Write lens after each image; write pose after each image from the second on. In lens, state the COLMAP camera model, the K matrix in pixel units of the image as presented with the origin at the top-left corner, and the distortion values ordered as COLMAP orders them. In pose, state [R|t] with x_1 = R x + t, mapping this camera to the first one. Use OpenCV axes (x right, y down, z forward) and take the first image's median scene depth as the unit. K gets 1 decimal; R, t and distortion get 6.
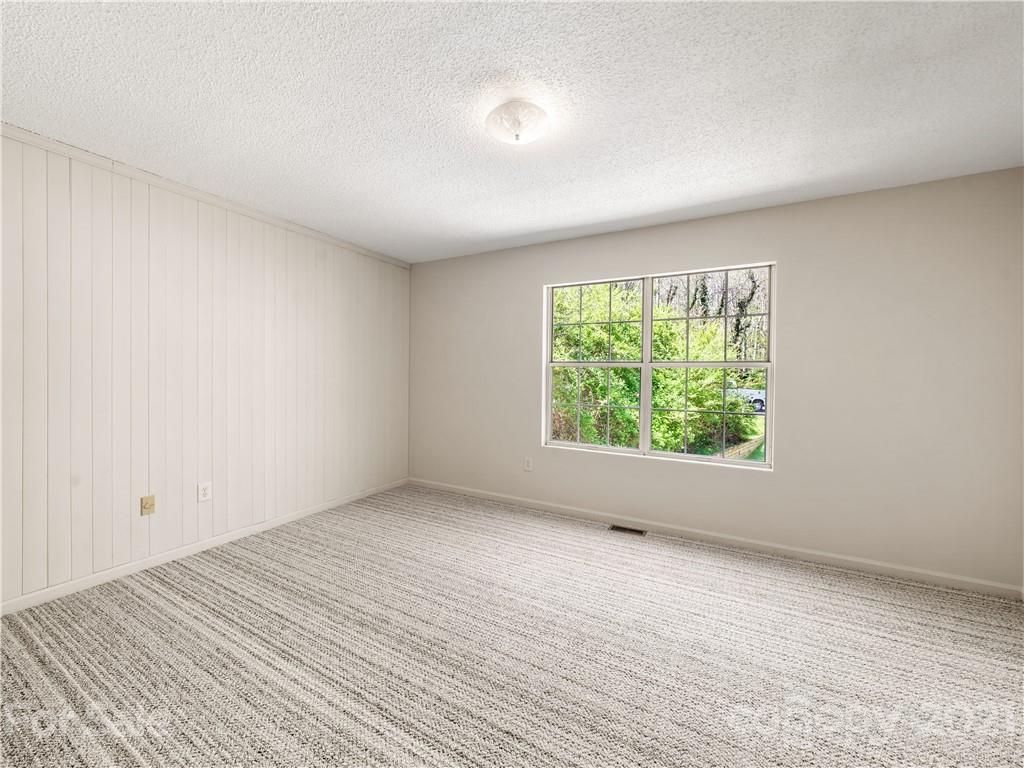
lens RADIAL K [[406.0, 0, 511.6], [0, 406.0, 373.2], [0, 0, 1]] dist [0.002092, 0.000004]
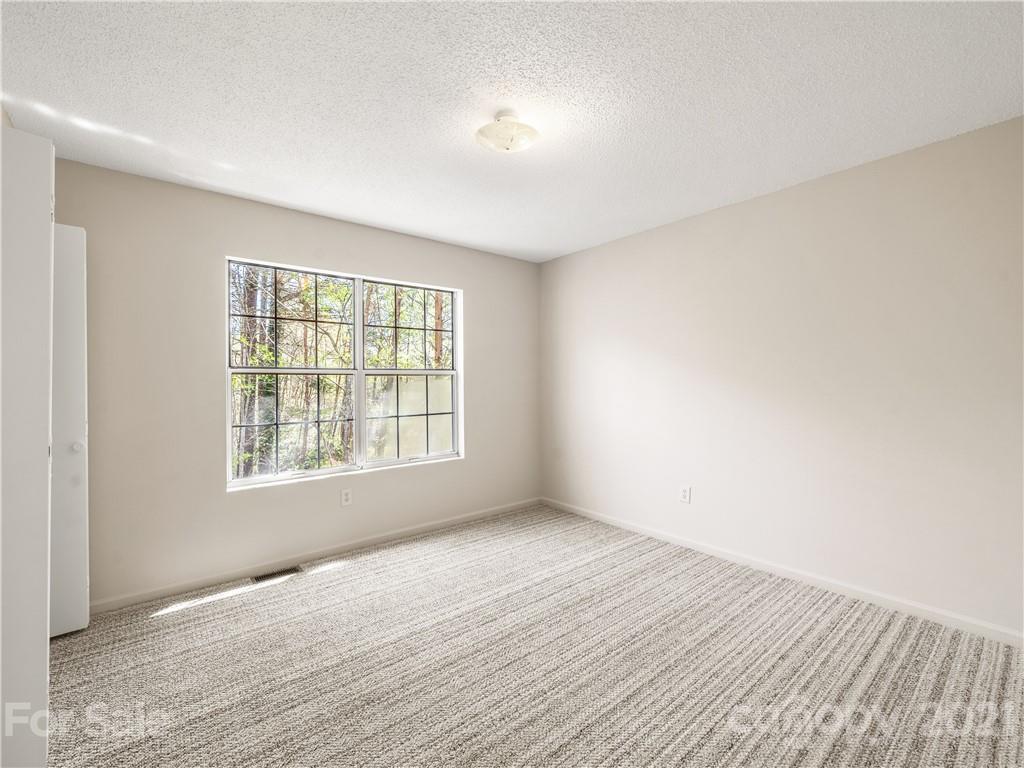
lens RADIAL K [[453.9, 0, 512.0], [0, 453.9, 384.0], [0, 0, 1]] dist [-0.000792, -0.000074]
pose [[0.360765, -0.017132, 0.932499, -0.514020], [0.012381, 0.999831, 0.013580, -0.002436], [-0.932574, 0.006646, 0.360917, 0.300846]]
